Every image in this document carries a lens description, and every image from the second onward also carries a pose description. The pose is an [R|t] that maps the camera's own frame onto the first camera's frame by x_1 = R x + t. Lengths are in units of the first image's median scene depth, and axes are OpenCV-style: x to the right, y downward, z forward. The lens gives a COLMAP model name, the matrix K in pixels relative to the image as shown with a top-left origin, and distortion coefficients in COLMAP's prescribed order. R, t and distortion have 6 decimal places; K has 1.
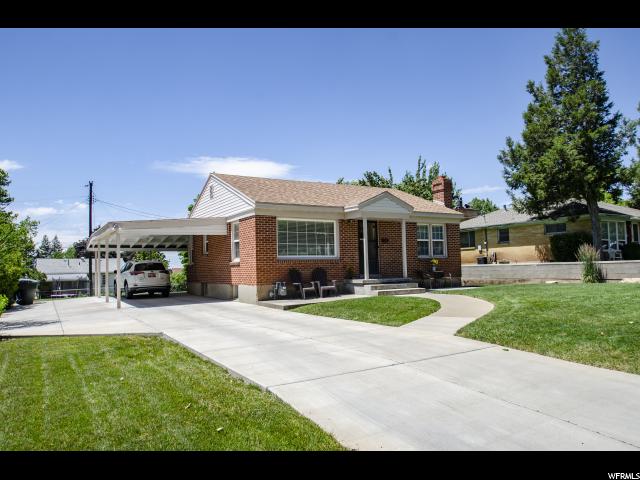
lens RADIAL K [[444.5, 0, 320.0], [0, 444.5, 240.0], [0, 0, 1]] dist [0.001036, 0.000011]
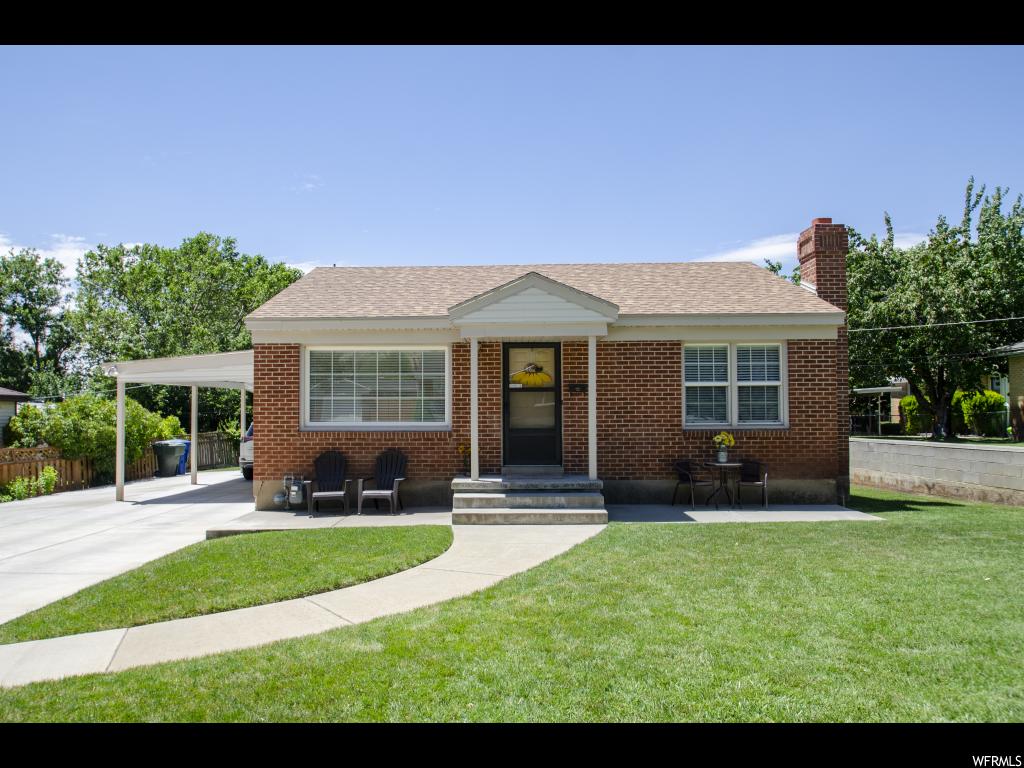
lens RADIAL K [[806.1, 0, 512.0], [0, 806.1, 384.0], [0, 0, 1]] dist [-0.091167, -0.000515]
pose [[0.842382, -0.020898, -0.538476, 0.520163], [0.018983, 0.999778, -0.009104, 0.003487], [0.538546, -0.002553, 0.842592, 0.335009]]
